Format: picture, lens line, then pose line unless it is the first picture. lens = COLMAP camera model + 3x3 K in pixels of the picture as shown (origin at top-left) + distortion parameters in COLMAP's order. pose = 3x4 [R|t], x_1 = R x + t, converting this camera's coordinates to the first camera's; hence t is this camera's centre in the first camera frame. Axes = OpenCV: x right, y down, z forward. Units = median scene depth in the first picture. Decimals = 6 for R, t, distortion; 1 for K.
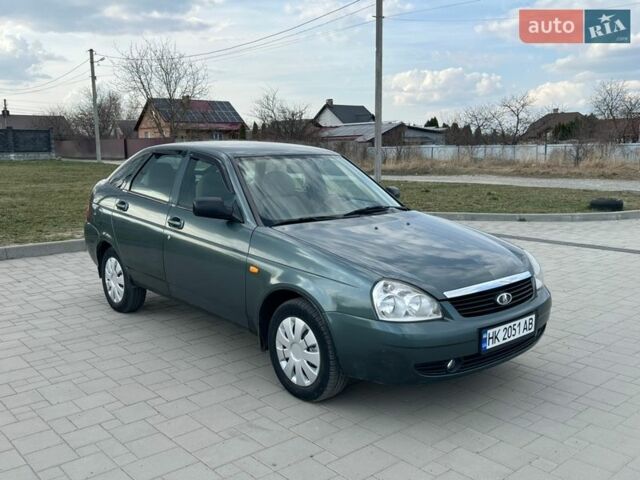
lens RADIAL K [[610.4, 0, 320.0], [0, 610.4, 240.0], [0, 0, 1]] dist [0.081164, -0.147768]
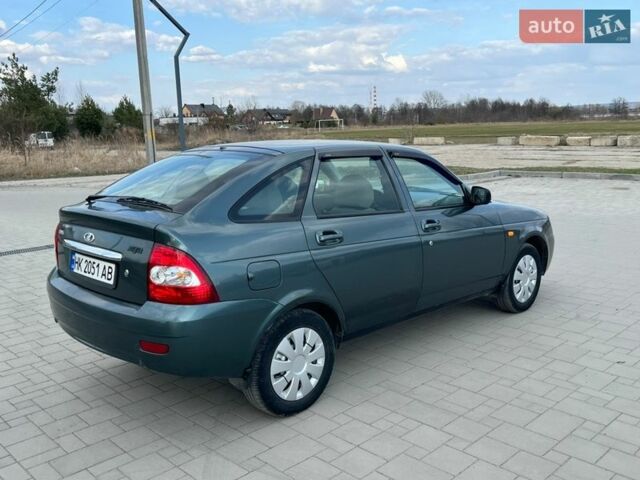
lens RADIAL K [[610.2, 0, 324.7], [0, 610.2, 237.8], [0, 0, 1]] dist [0.070349, -0.105914]
pose [[-0.054970, -0.168877, 0.984103, -1.070845], [0.180601, 0.967655, 0.176143, -0.190025], [-0.982019, 0.187412, -0.022693, 1.112337]]
